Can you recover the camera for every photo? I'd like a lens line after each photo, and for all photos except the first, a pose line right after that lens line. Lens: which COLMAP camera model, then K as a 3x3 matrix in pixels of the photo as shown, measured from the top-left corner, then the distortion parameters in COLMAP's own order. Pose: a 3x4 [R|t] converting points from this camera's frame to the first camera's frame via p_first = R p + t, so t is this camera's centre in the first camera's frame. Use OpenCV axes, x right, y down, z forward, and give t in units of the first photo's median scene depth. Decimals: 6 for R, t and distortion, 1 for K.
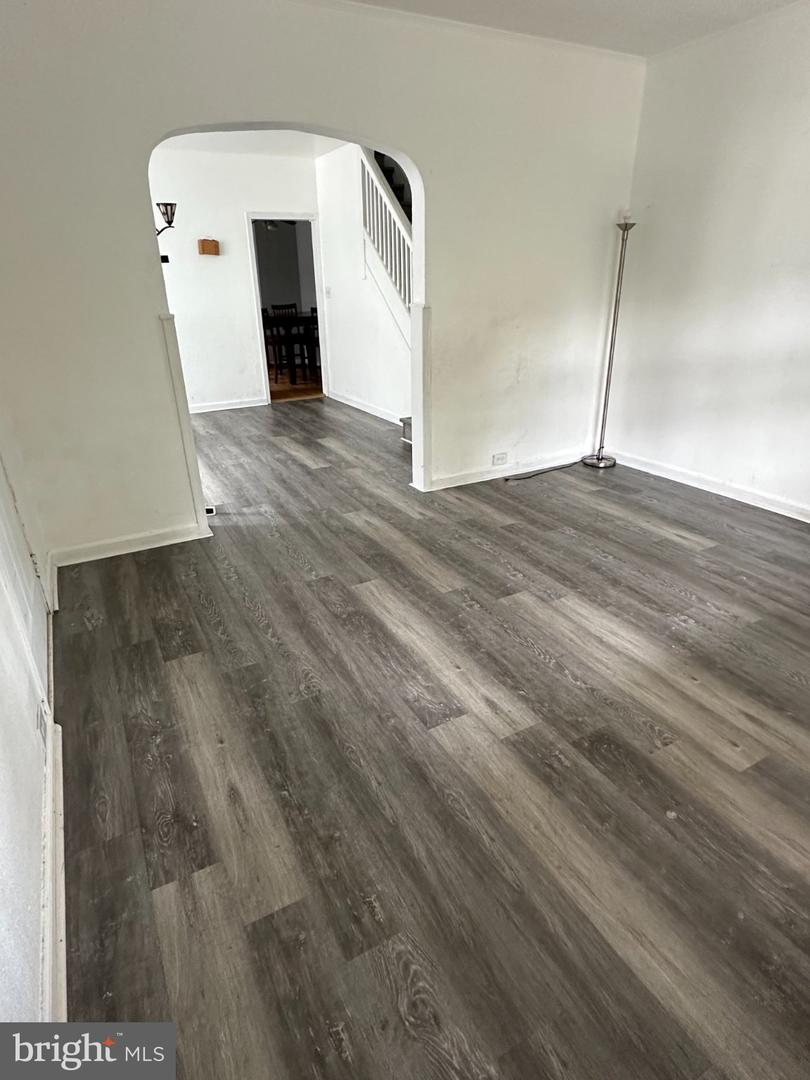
lens RADIAL K [[599.6, 0, 408.7], [0, 599.6, 542.3], [0, 0, 1]] dist [-0.003280, -0.001183]
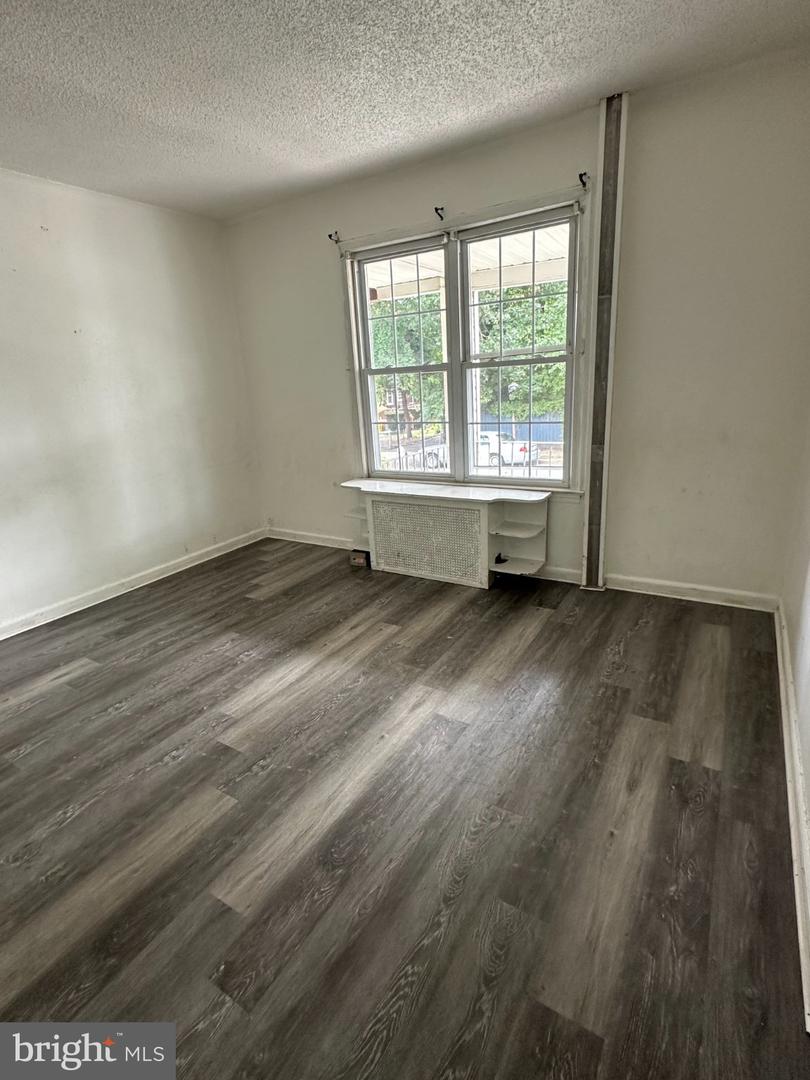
lens RADIAL K [[526.0, 0, 394.3], [0, 526.0, 545.9], [0, 0, 1]] dist [-0.003722, 0.000709]
pose [[-0.478428, -0.226292, 0.848468, -0.585258], [0.419759, 0.789750, 0.447322, -0.424812], [-0.771303, 0.570163, -0.282851, 0.967556]]
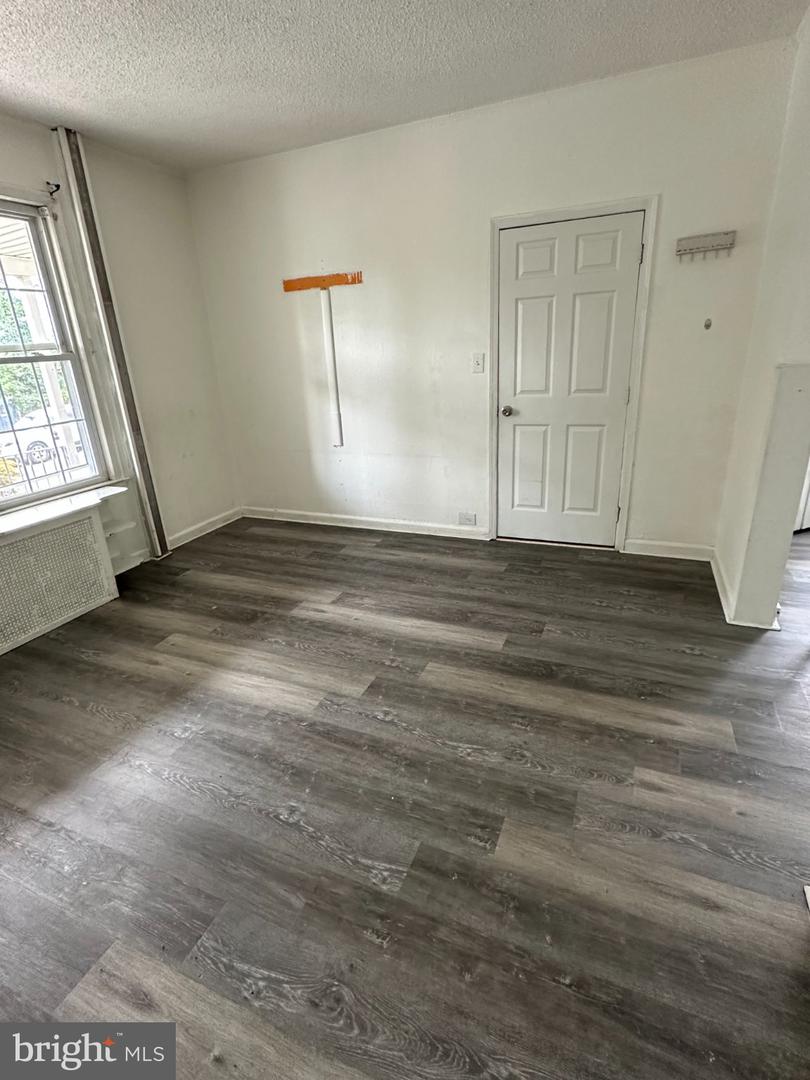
lens RADIAL K [[526.0, 0, 404.9], [0, 526.0, 544.7], [0, 0, 1]] dist [-0.003722, 0.000709]
pose [[-0.789866, 0.274560, -0.548388, 0.572667], [-0.184852, 0.746016, 0.639757, -0.677761], [0.584758, 0.606693, -0.538500, 1.496583]]
